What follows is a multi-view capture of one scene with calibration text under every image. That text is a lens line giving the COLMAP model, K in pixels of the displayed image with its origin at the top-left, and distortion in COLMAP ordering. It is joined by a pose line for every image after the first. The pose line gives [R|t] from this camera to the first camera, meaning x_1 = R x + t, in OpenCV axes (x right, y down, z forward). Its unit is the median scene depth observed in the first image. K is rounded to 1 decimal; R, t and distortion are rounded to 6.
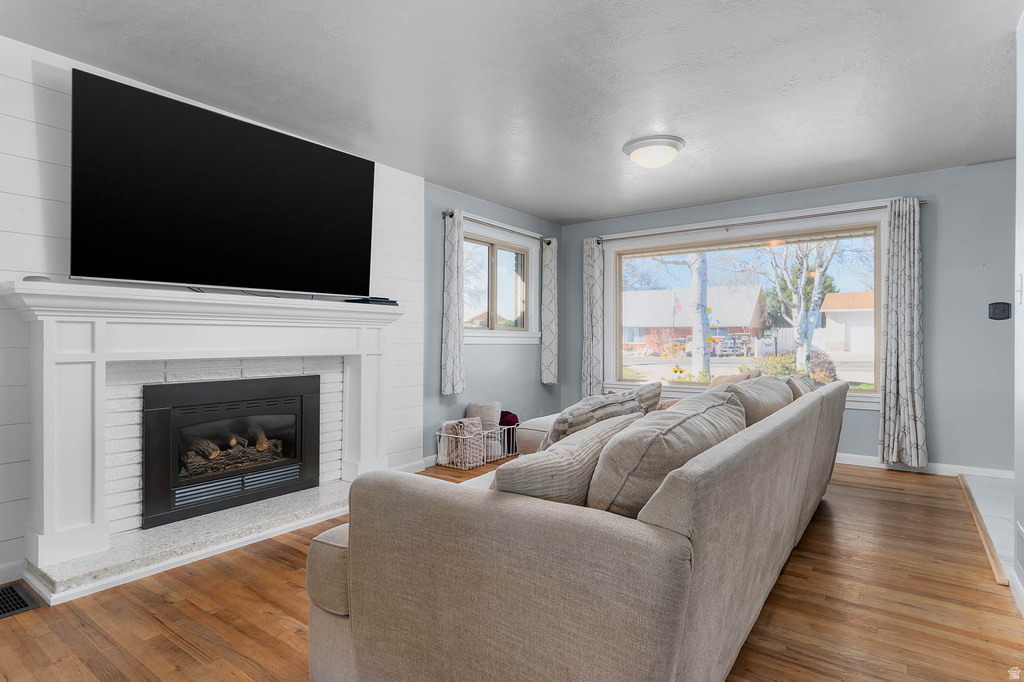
lens RADIAL K [[532.7, 0, 516.6], [0, 532.7, 342.2], [0, 0, 1]] dist [0.003847, -0.000147]
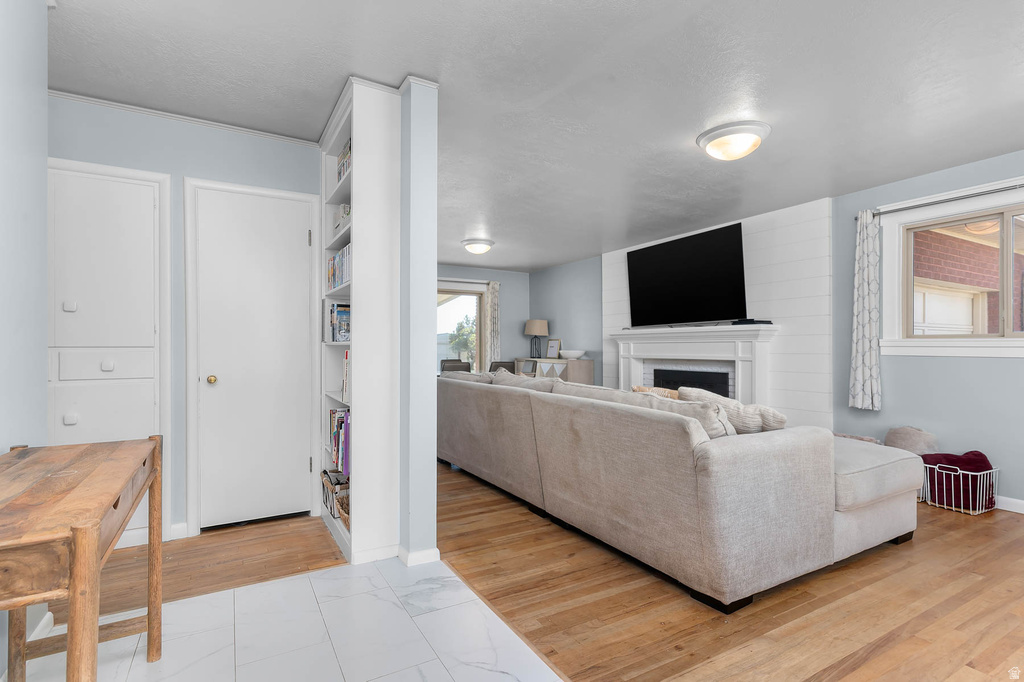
lens RADIAL K [[484.3, 0, 518.9], [0, 484.3, 346.5], [0, 0, 1]] dist [-0.002986, -0.001766]
pose [[-0.396620, -0.006214, -0.917962, 1.312587], [-0.009561, 0.999951, -0.002638, -0.006826], [0.917933, 0.007730, -0.396660, 1.135185]]
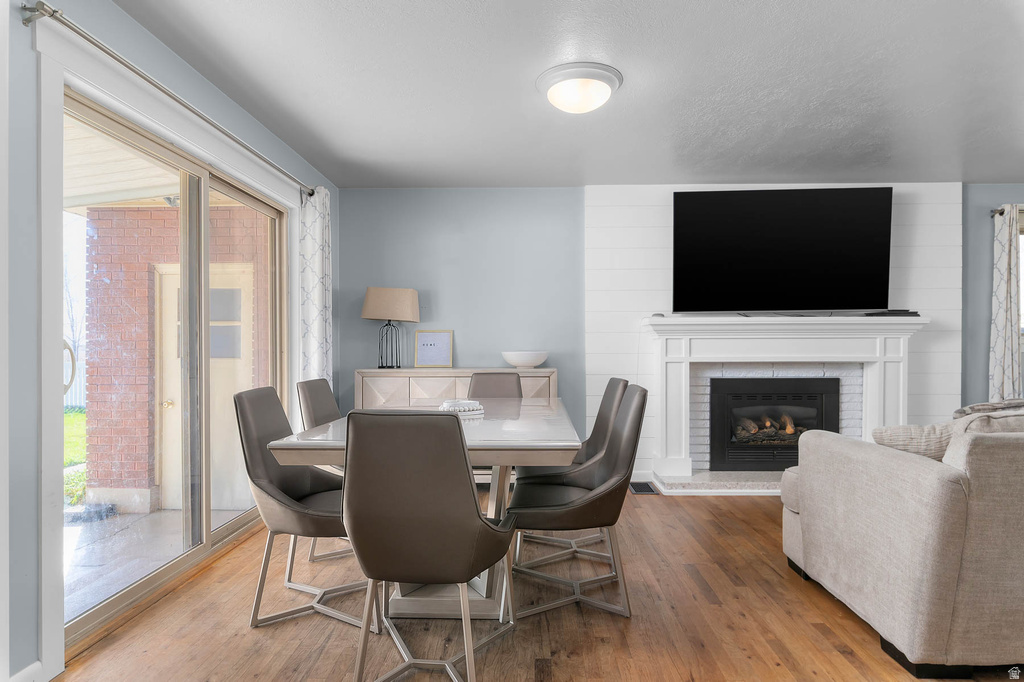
lens RADIAL K [[601.1, 0, 512.9], [0, 601.1, 347.5], [0, 0, 1]] dist [0.003554, 0.001356]
pose [[0.571274, 0.000552, -0.820759, 0.359464], [-0.000842, 1.000000, 0.000086, -0.007244], [0.820759, 0.000642, 0.571275, -0.413689]]
